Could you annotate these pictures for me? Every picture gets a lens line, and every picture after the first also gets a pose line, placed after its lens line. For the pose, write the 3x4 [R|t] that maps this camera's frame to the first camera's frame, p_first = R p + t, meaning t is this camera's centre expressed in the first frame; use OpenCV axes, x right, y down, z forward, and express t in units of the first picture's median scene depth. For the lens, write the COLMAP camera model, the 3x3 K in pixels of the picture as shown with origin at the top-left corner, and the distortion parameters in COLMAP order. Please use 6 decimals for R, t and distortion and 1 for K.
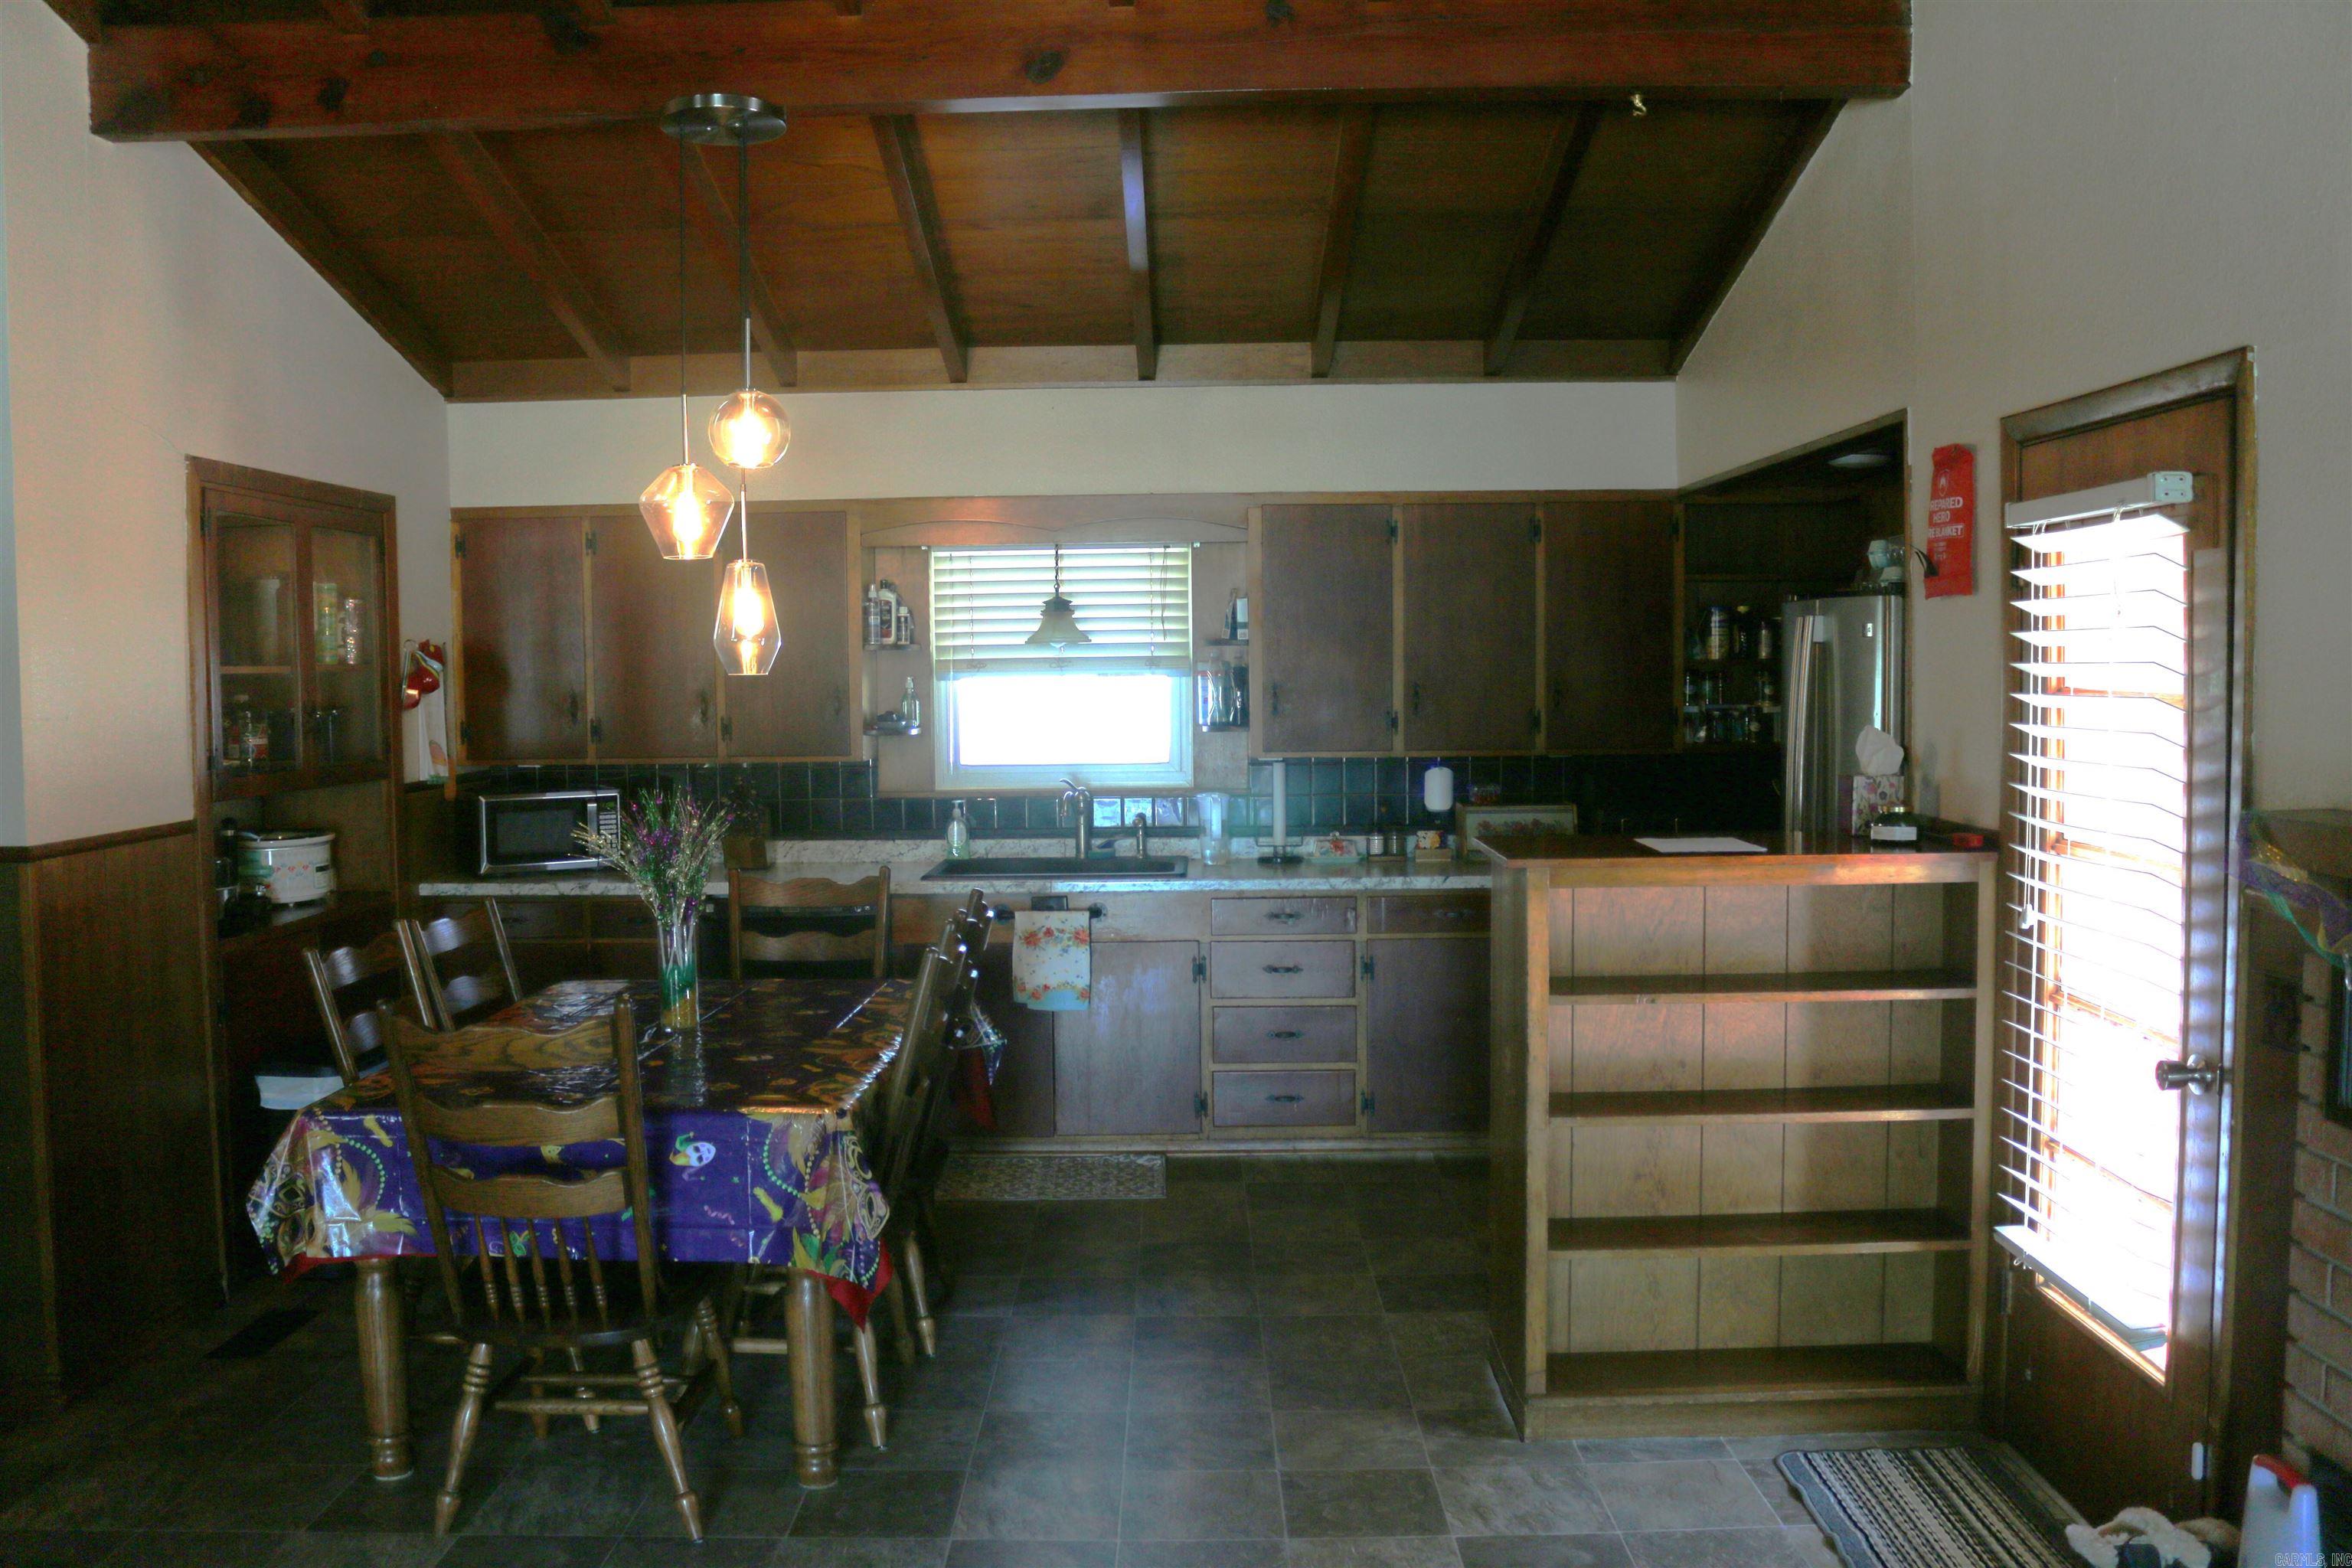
lens RADIAL K [[1962.8, 0, 1180.2], [0, 1962.8, 770.6], [0, 0, 1]] dist [-0.171153, 0.152262]
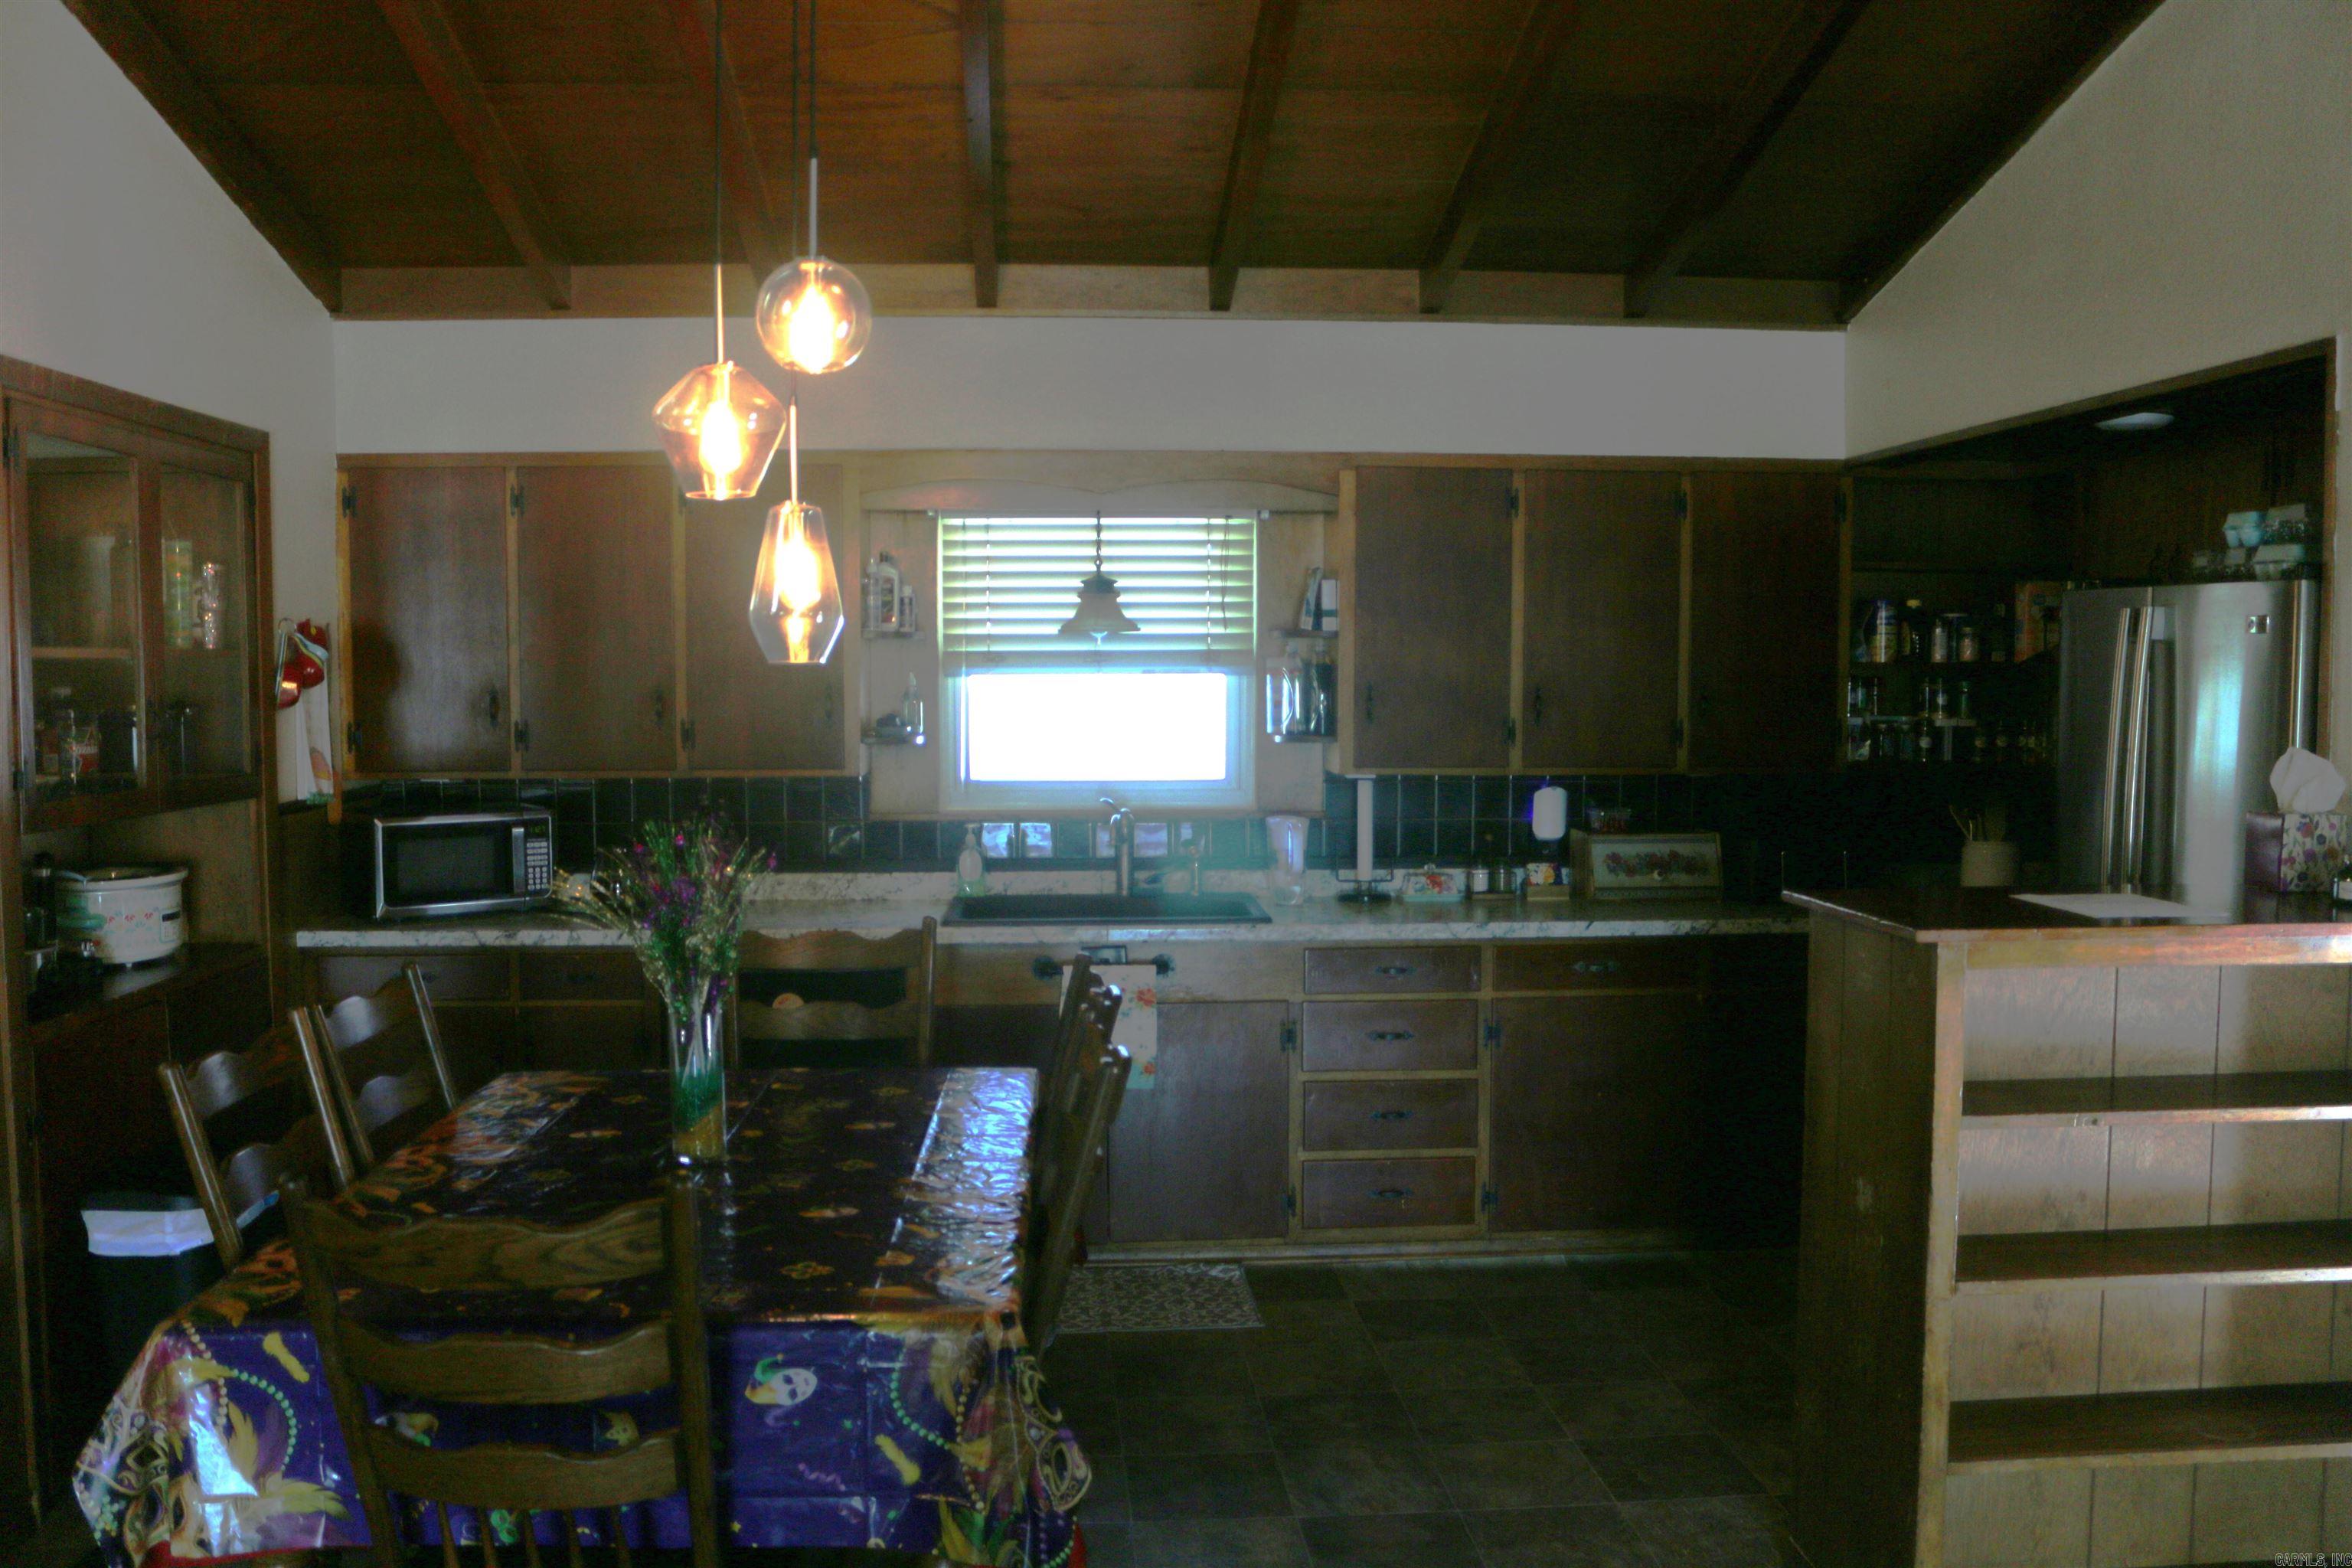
lens RADIAL K [[1947.1, 0, 1176.0], [0, 1947.1, 784.0], [0, 0, 1]] dist [-0.161138, 0.135642]
pose [[0.996655, 0.005518, 0.081539, -0.117642], [-0.005973, 0.999968, 0.005336, -0.008066], [-0.081507, -0.005805, 0.996656, 0.232357]]
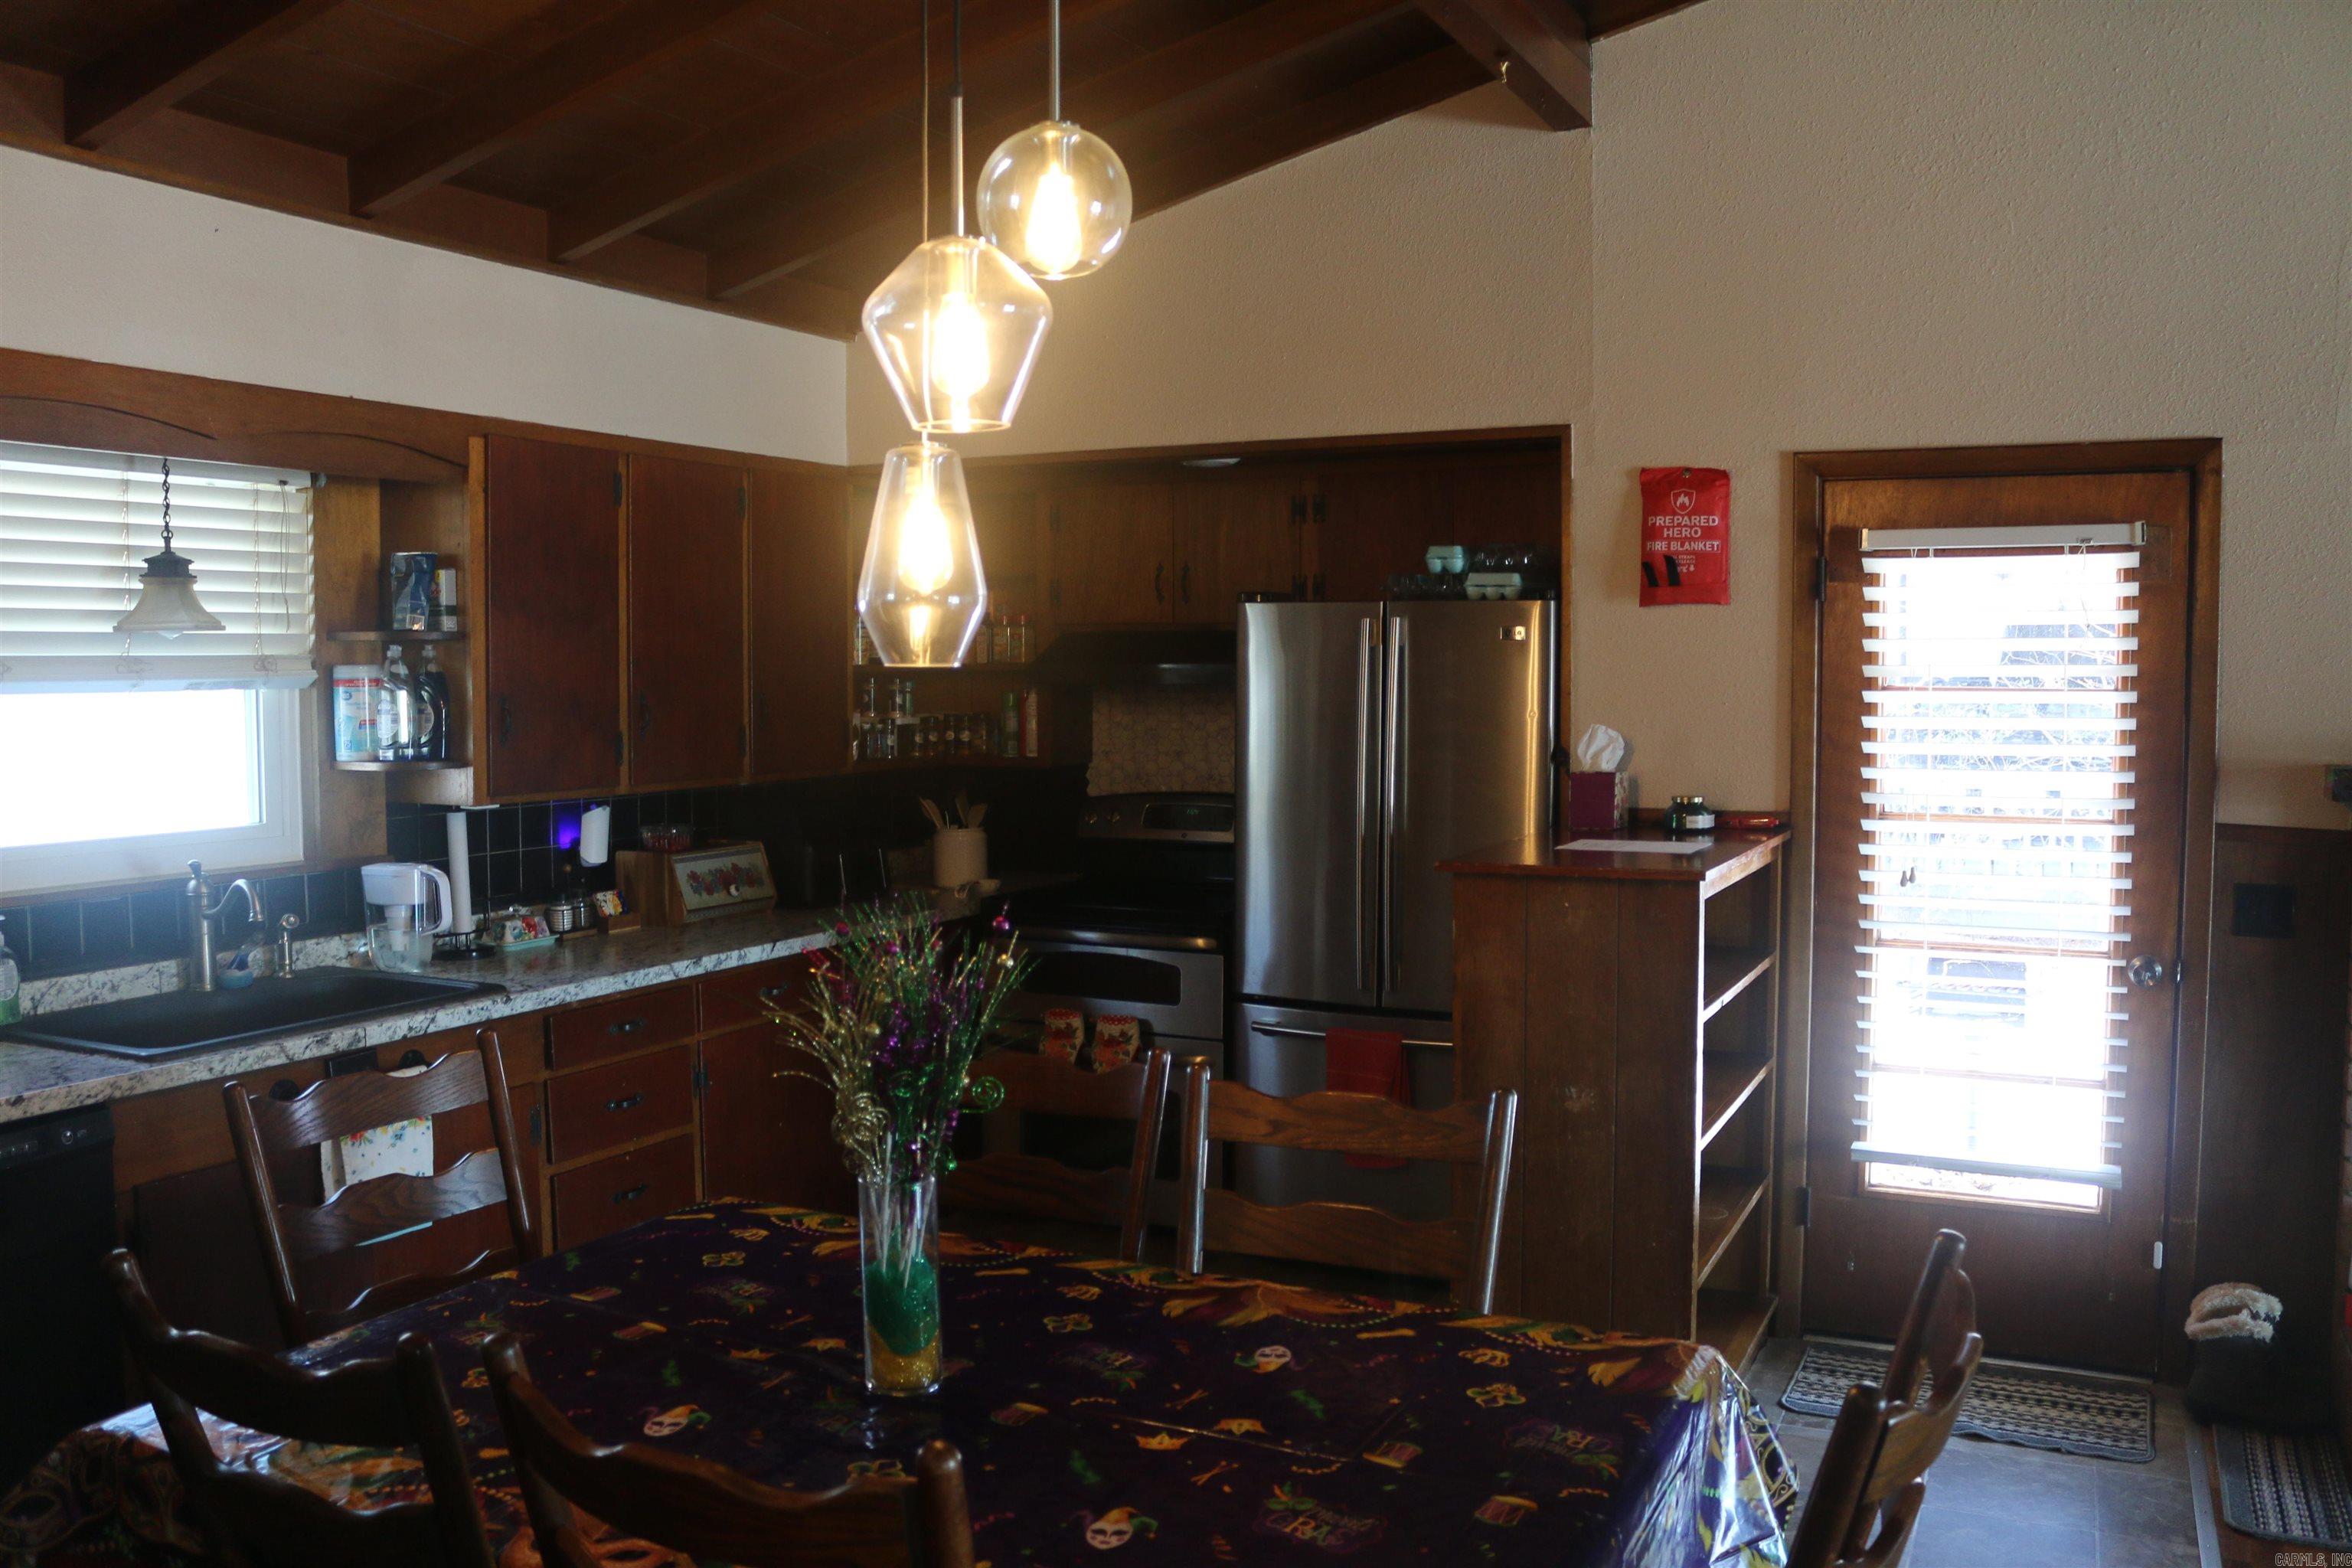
lens RADIAL K [[1947.1, 0, 1176.0], [0, 1947.1, 784.0], [0, 0, 1]] dist [-0.161138, 0.135642]
pose [[0.424157, -0.046087, 0.904415, -0.545940], [0.049215, 0.998401, 0.027795, -0.024771], [-0.904250, 0.032722, 0.425747, 0.597506]]
